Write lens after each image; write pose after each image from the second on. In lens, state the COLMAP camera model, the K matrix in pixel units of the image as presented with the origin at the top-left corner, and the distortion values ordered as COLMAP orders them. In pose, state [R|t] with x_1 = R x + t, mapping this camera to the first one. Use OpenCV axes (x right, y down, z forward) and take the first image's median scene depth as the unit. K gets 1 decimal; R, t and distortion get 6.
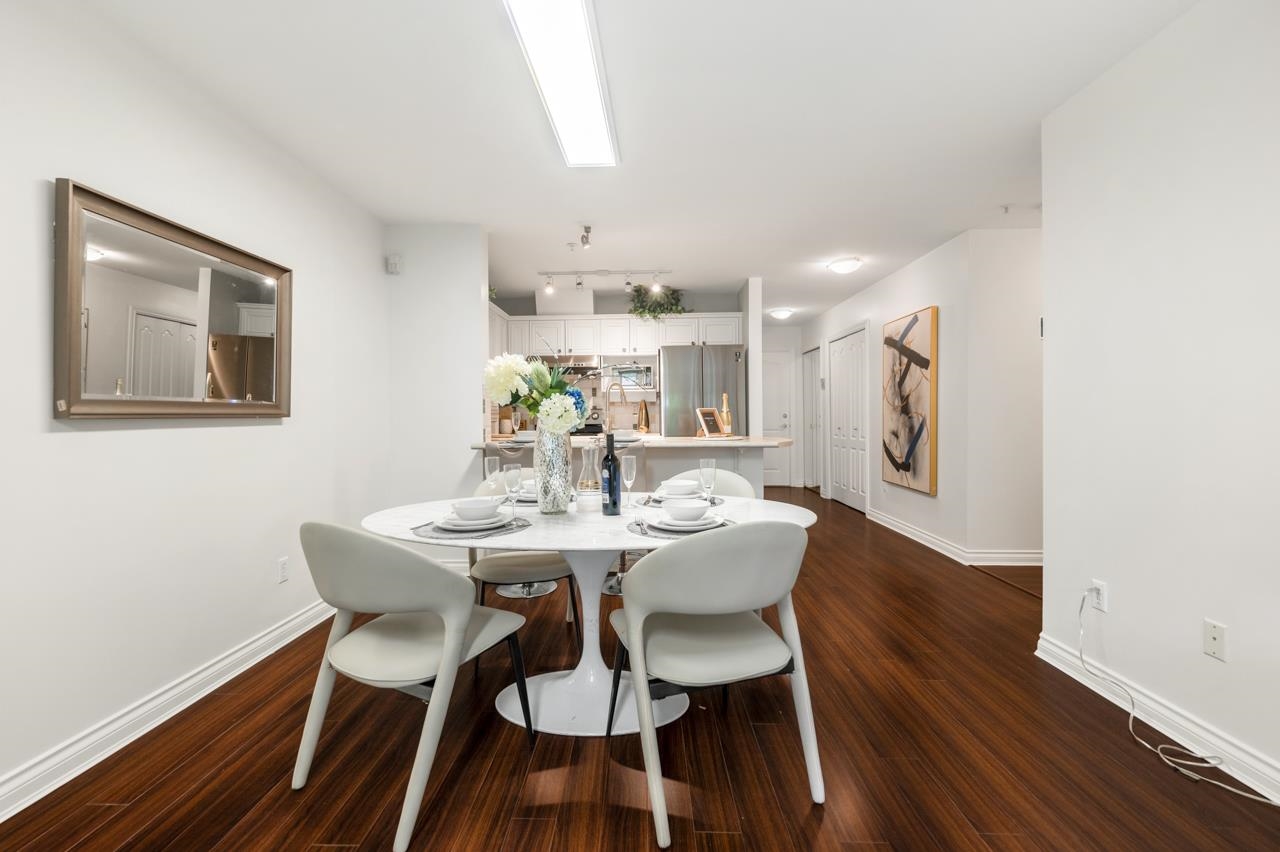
lens RADIAL K [[536.7, 0, 632.6], [0, 536.7, 421.0], [0, 0, 1]] dist [0.001765, -0.000160]
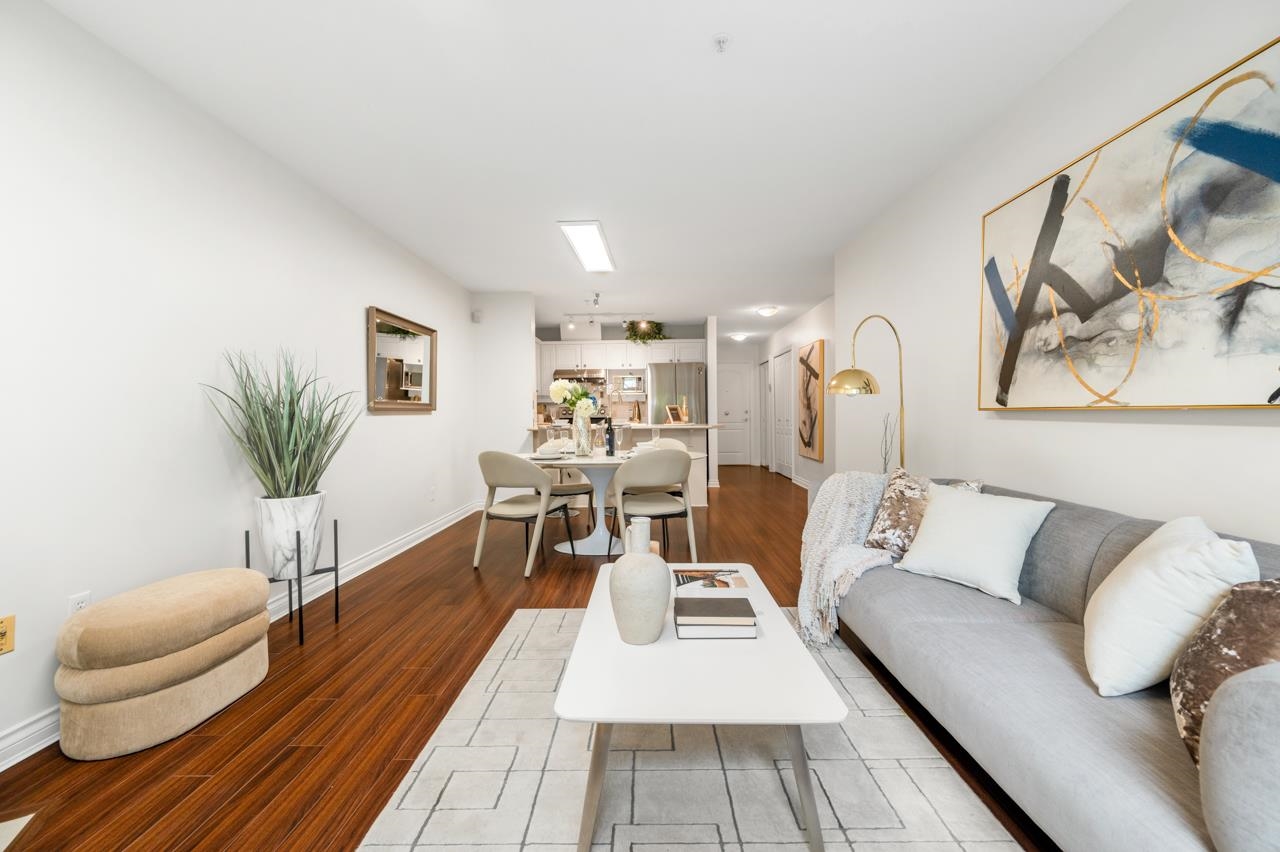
lens RADIAL K [[508.5, 0, 640.0], [0, 508.5, 426.0], [0, 0, 1]] dist [-0.002209, -0.000339]
pose [[0.999991, -0.003109, 0.002821, 0.031509], [0.003073, 0.999917, 0.012529, 0.014983], [-0.002859, -0.012520, 0.999918, -0.432689]]
